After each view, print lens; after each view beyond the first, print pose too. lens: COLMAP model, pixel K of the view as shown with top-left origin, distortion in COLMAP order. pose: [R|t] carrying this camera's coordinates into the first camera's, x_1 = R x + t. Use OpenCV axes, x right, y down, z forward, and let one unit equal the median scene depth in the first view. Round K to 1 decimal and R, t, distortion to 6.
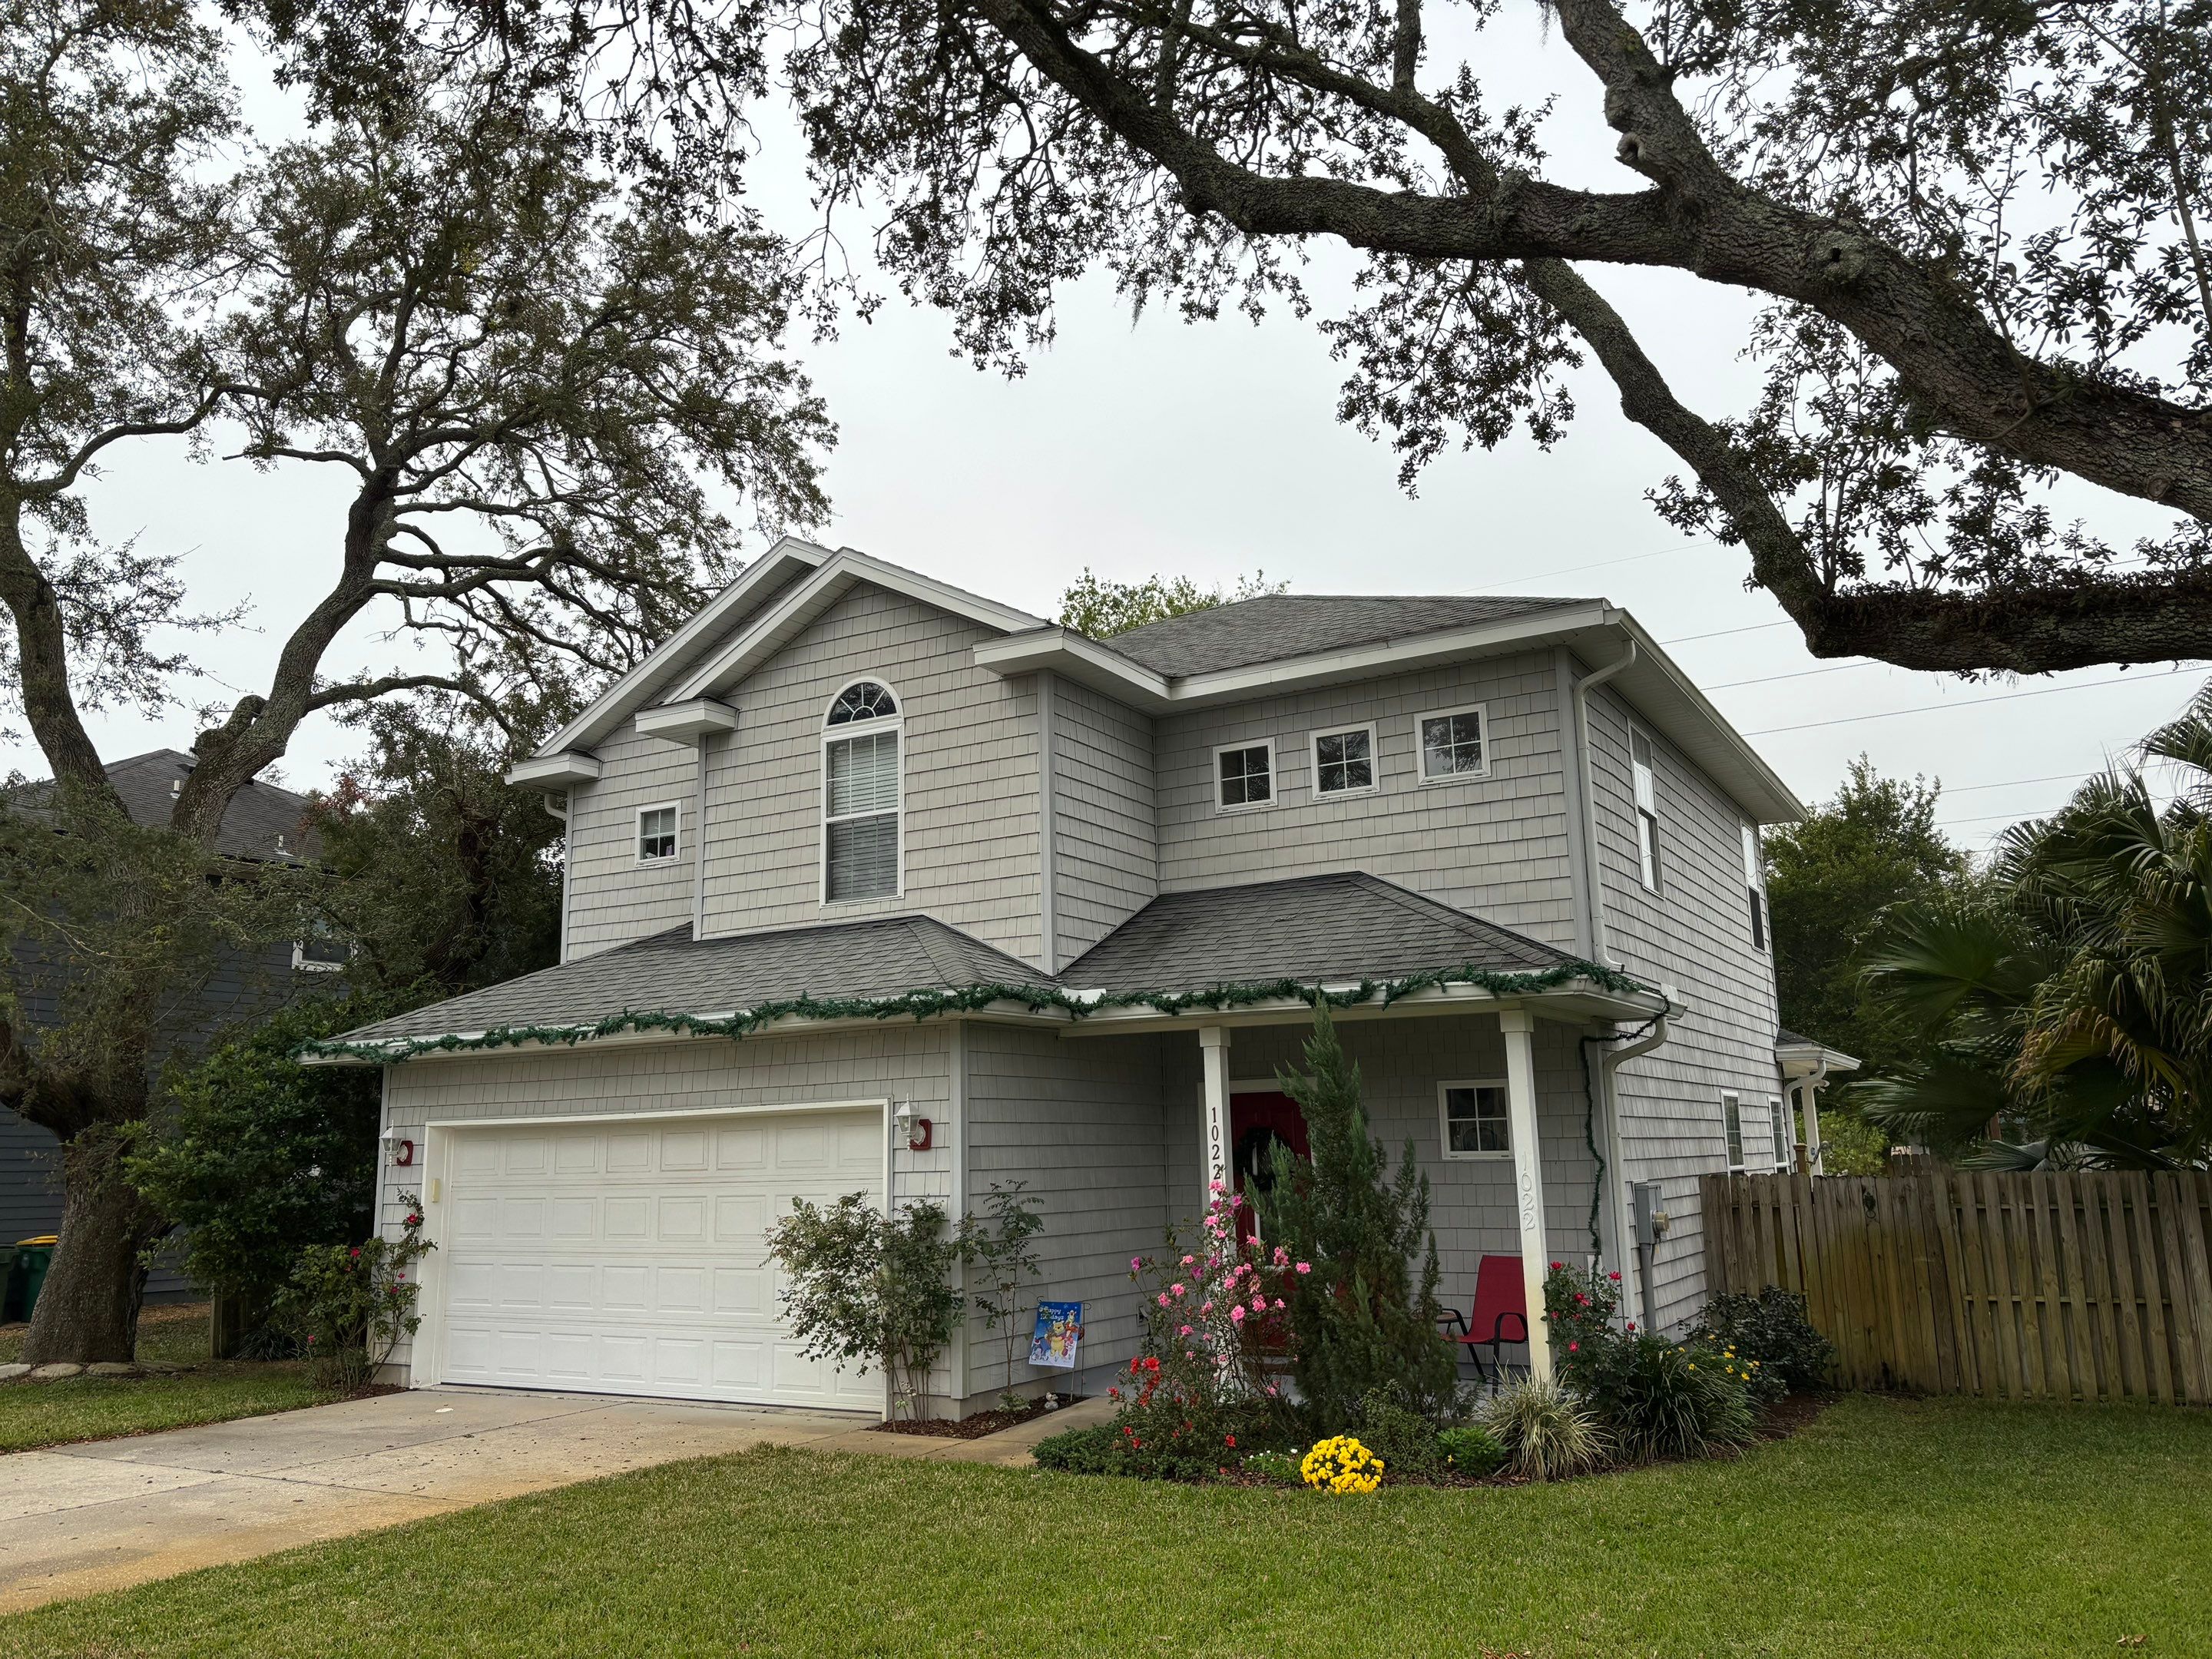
lens RADIAL K [[1648.2, 0, 1103.4], [0, 1648.2, 793.7], [0, 0, 1]] dist [0.197451, -0.309076]
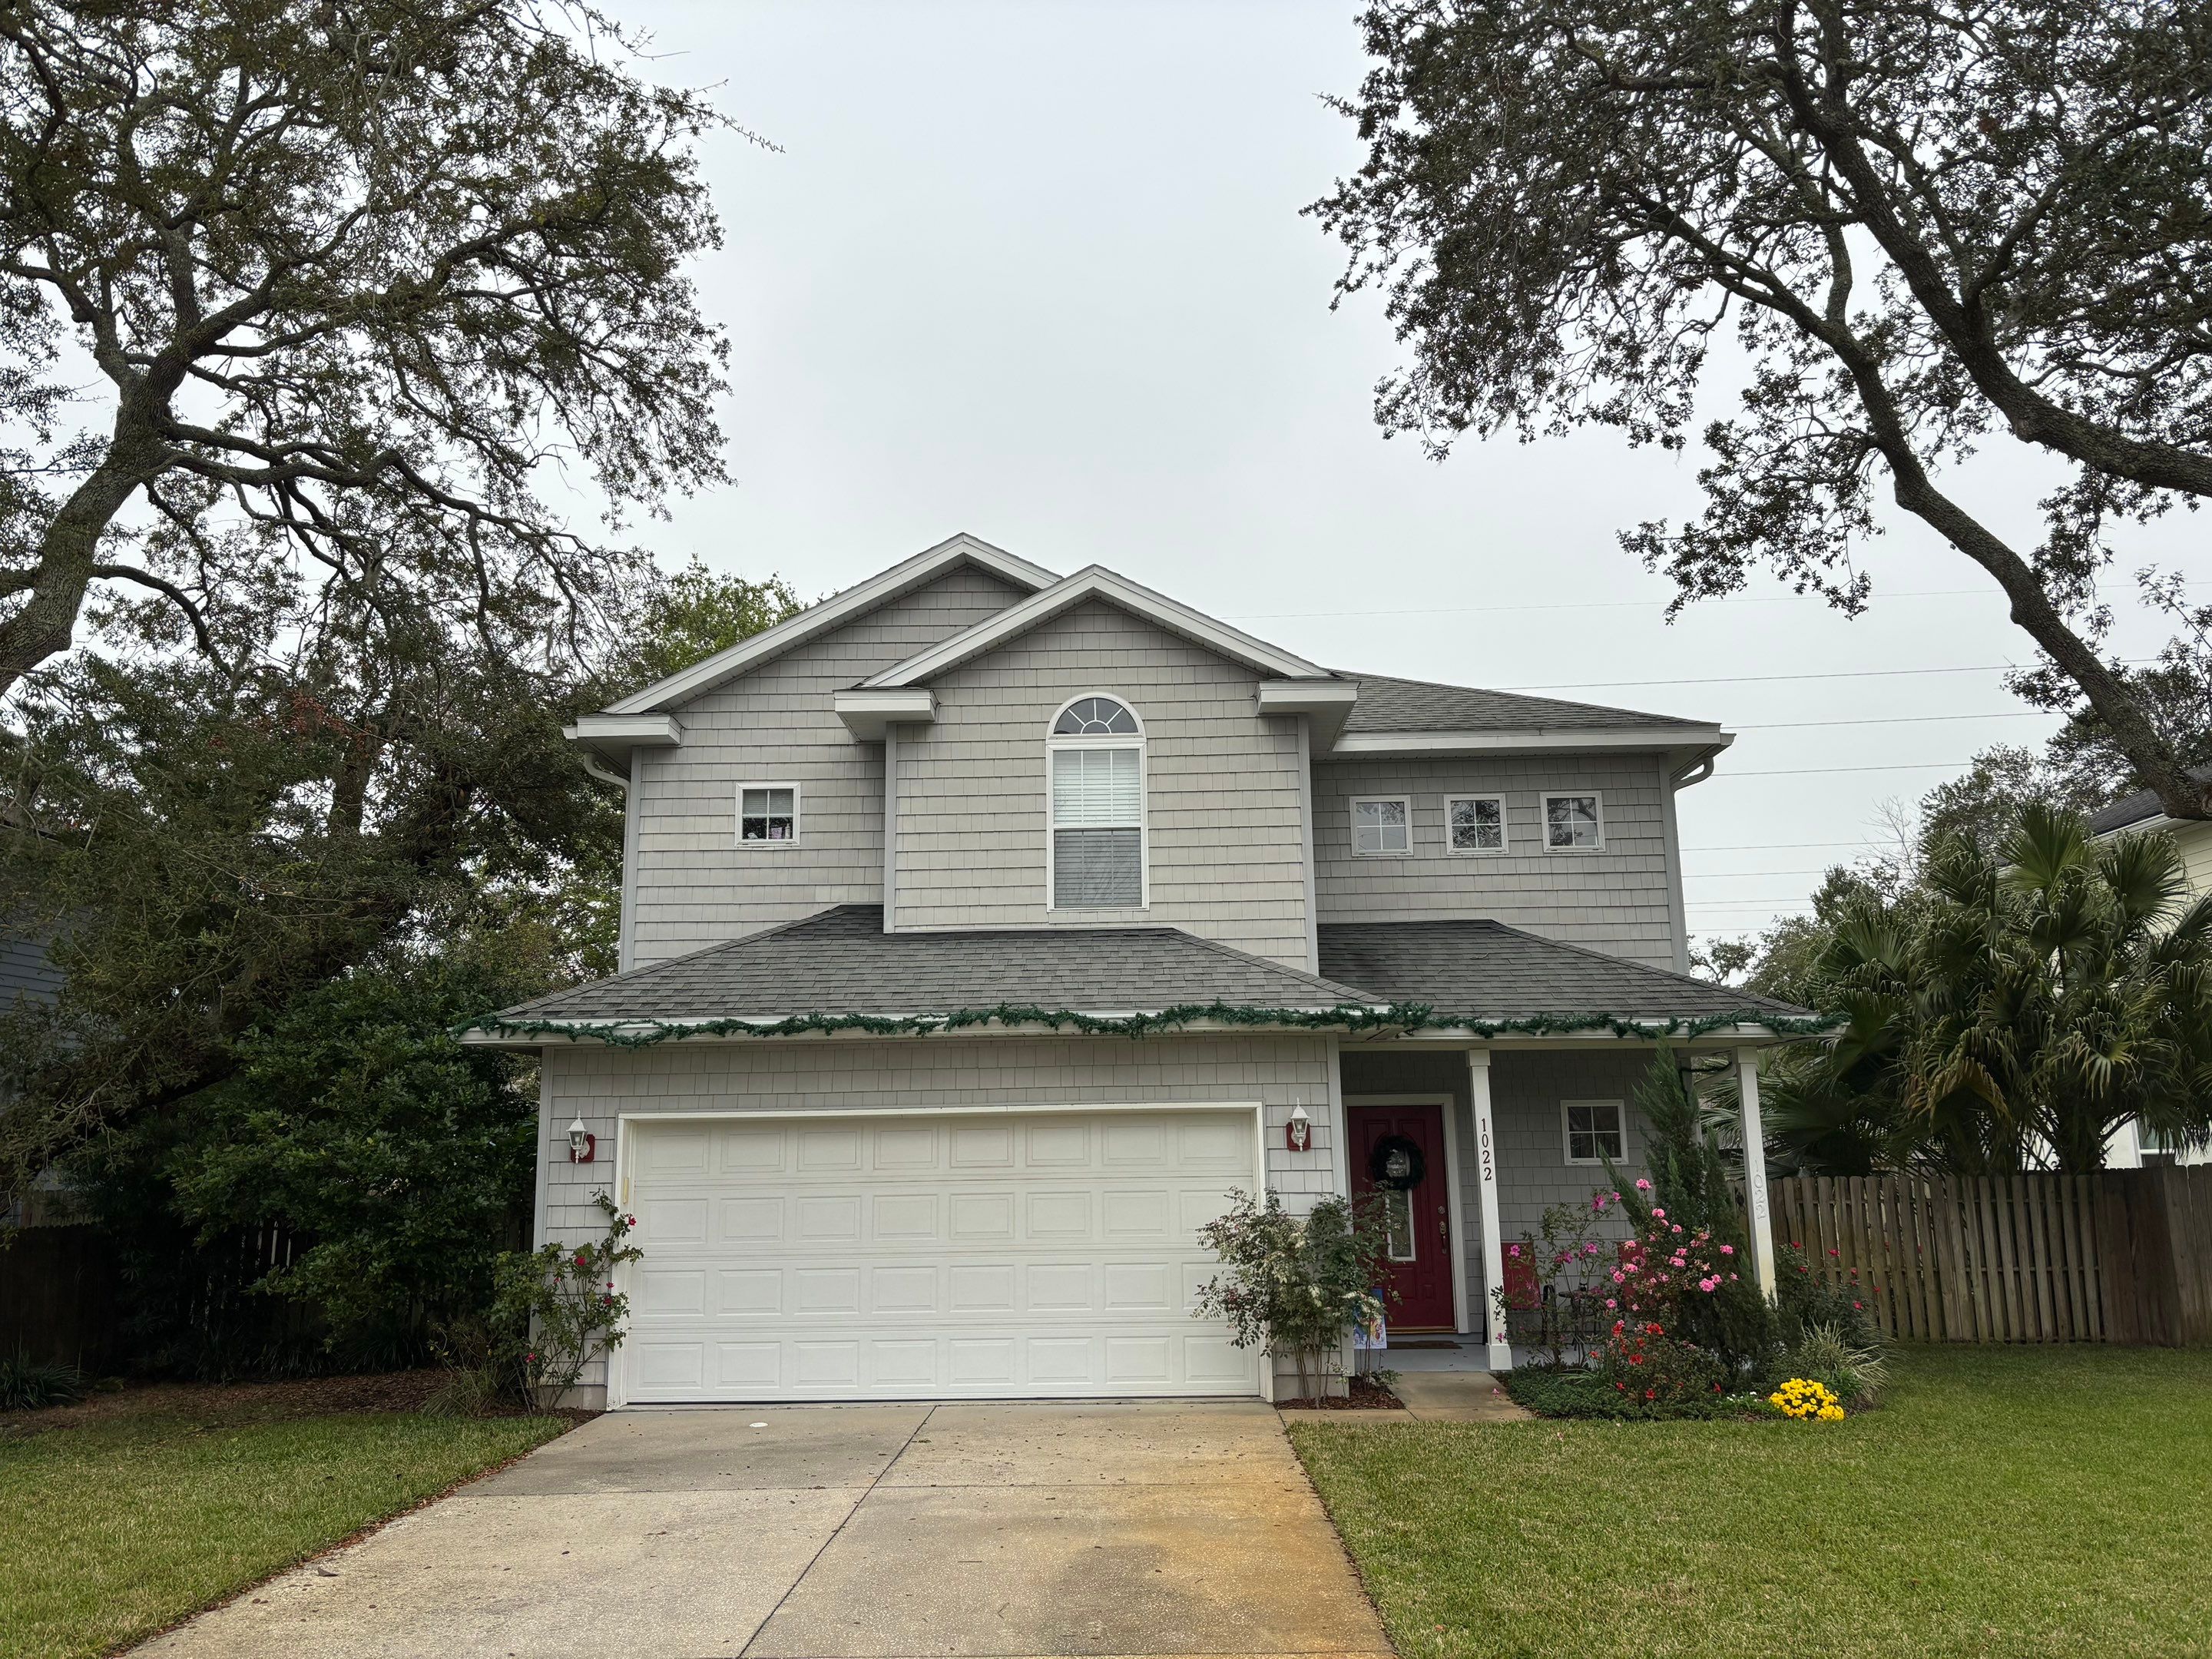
lens RADIAL K [[1648.2, 0, 1103.4], [0, 1648.2, 793.7], [0, 0, 1]] dist [0.197451, -0.309076]
pose [[0.862436, 0.113681, 0.493235, -0.691556], [-0.107828, 0.993348, -0.040407, 0.036414], [-0.494547, -0.018336, 0.868957, 0.111015]]
